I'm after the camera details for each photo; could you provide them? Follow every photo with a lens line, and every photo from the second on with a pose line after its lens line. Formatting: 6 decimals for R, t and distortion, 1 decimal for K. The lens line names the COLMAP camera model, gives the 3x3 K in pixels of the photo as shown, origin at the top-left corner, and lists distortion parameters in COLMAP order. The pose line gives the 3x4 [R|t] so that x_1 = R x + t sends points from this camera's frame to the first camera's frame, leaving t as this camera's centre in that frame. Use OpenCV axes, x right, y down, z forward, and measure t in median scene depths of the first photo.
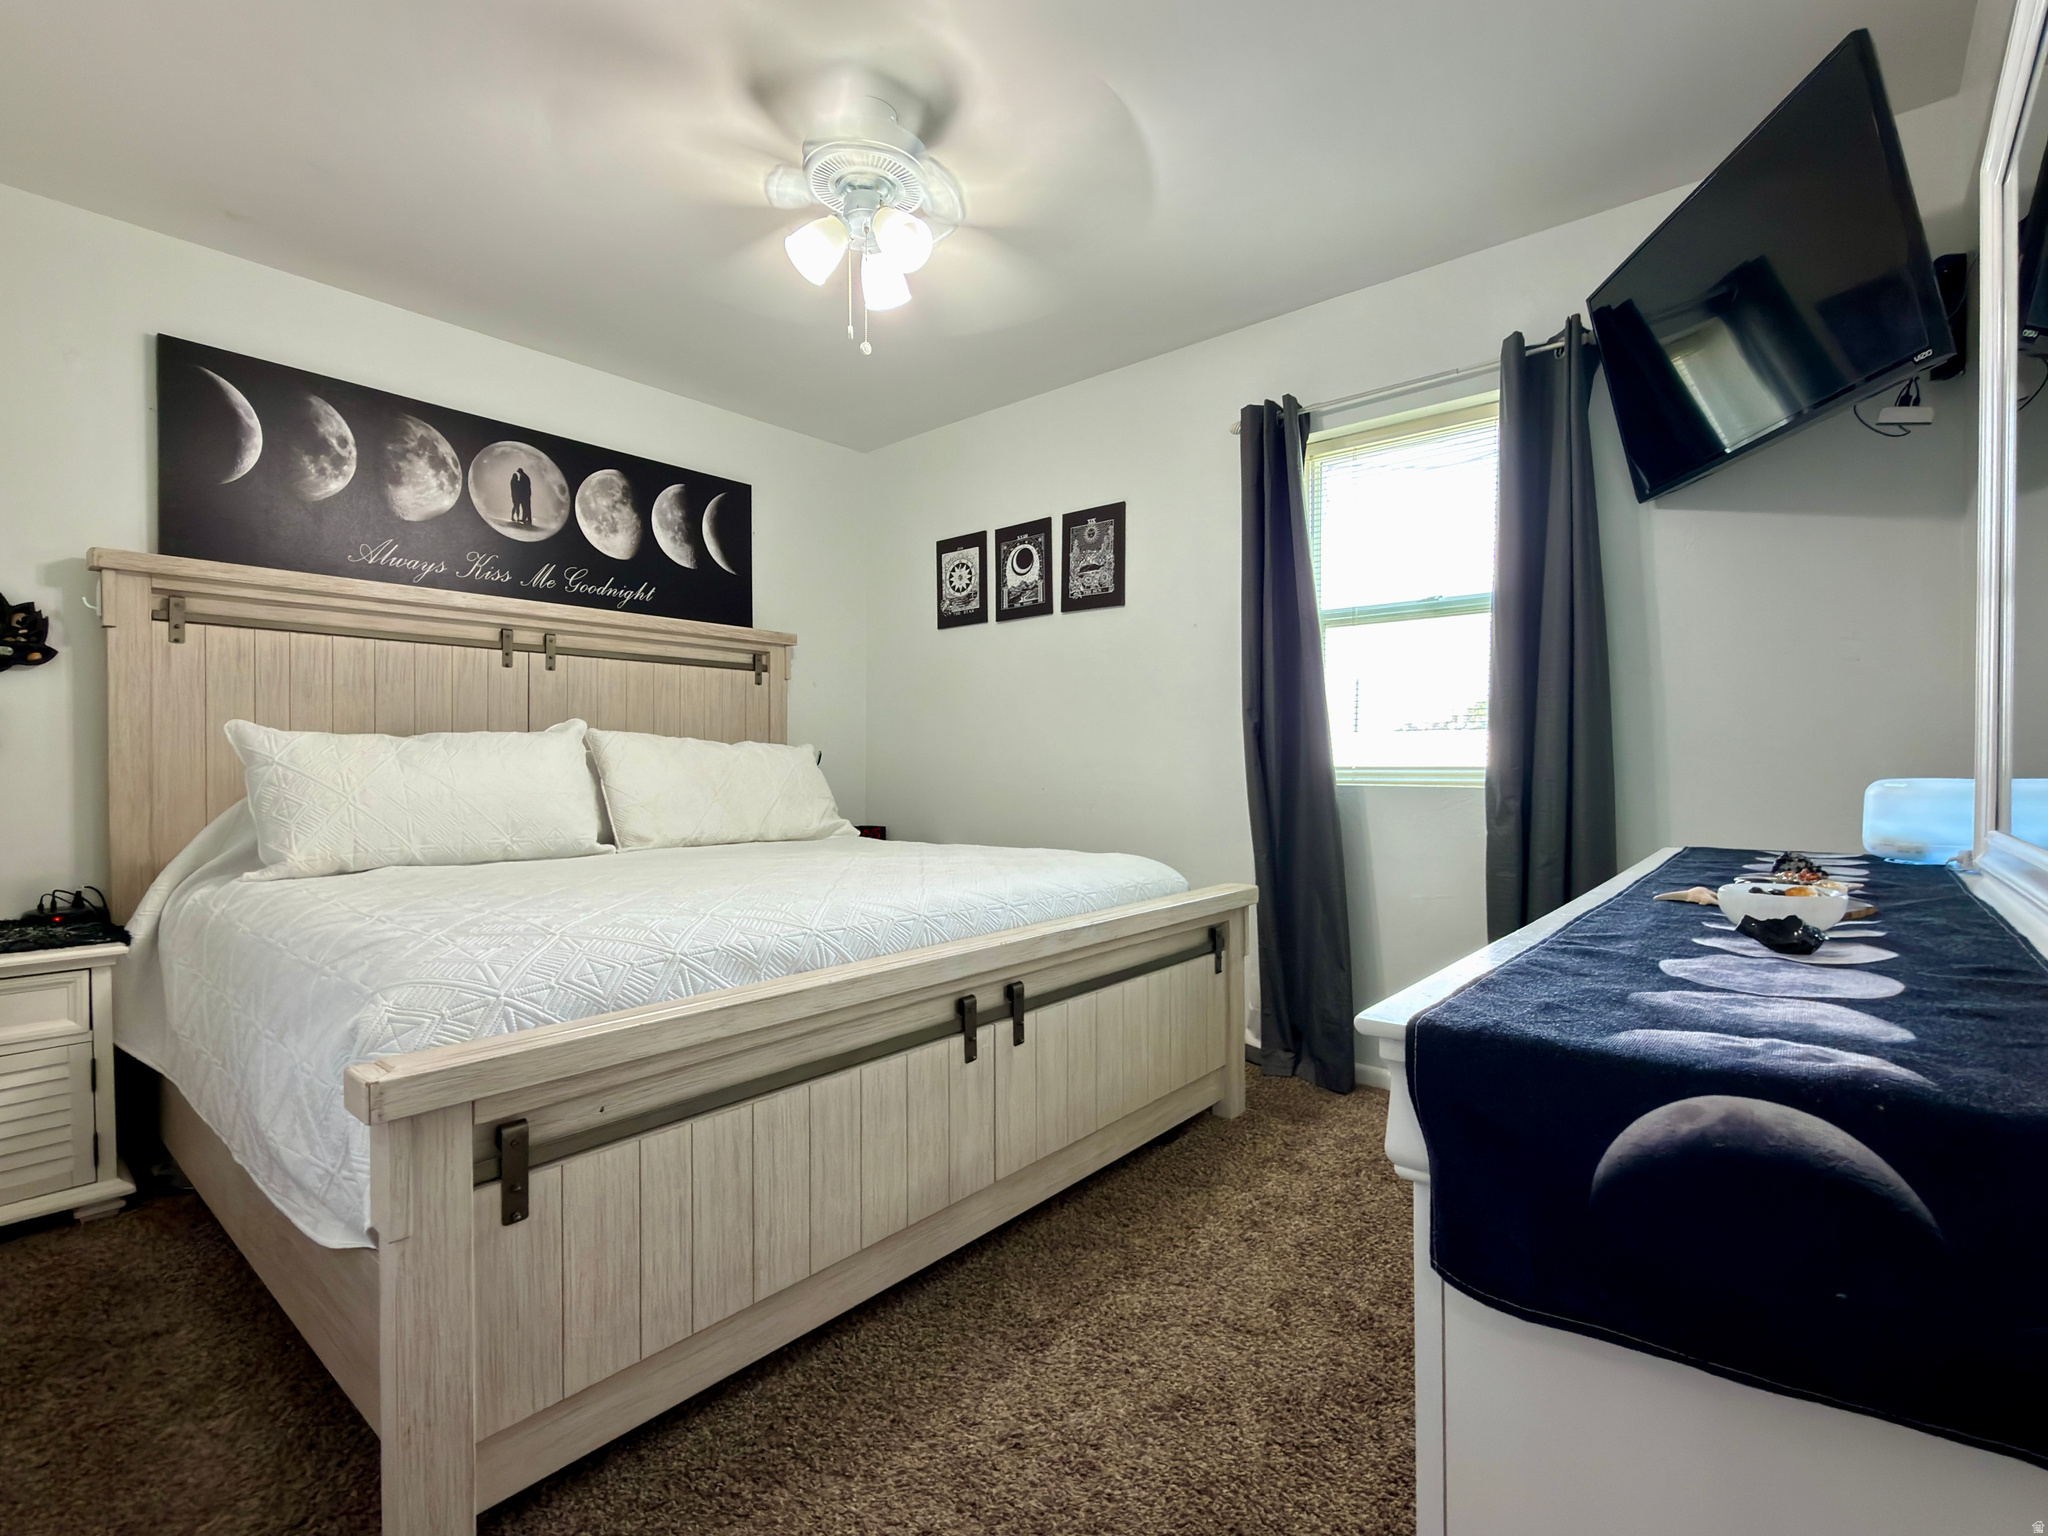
lens RADIAL K [[941.3, 0, 1021.3], [0, 941.3, 771.1], [0, 0, 1]] dist [-0.001426, -0.000999]
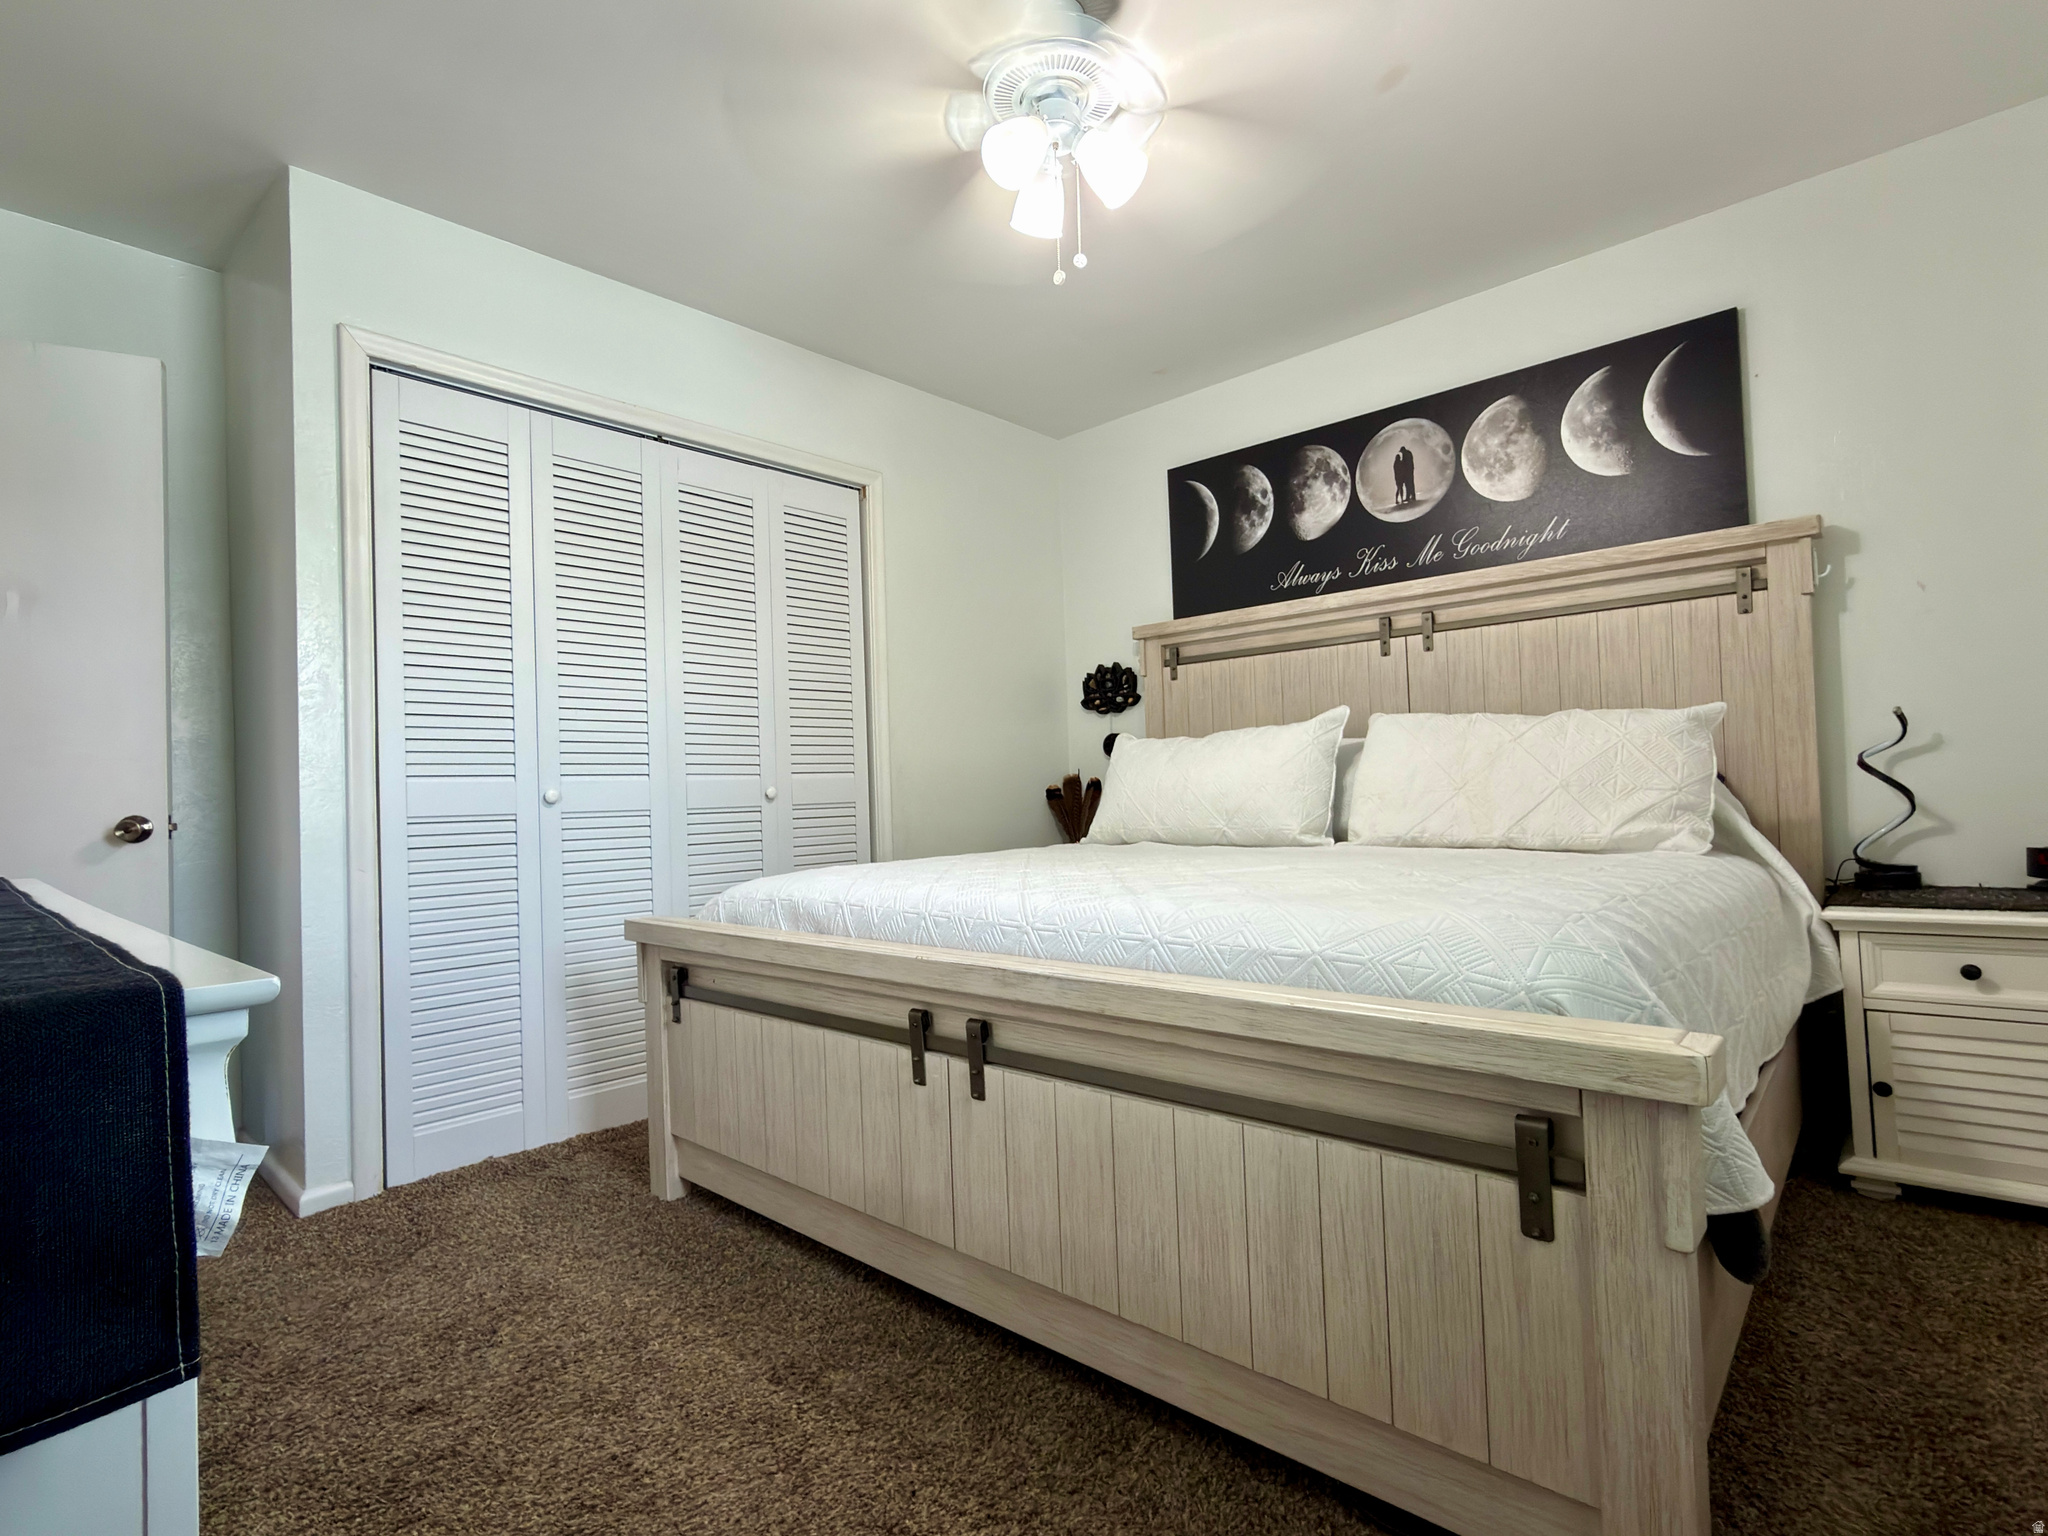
lens RADIAL K [[1008.2, 0, 1029.3], [0, 1008.2, 765.9], [0, 0, 1]] dist [-0.001370, -0.000100]
pose [[-0.029821, -0.022530, -0.999301, 0.538443], [0.024669, 0.999425, -0.023269, 0.020755], [0.999251, -0.025346, -0.029248, 0.684521]]
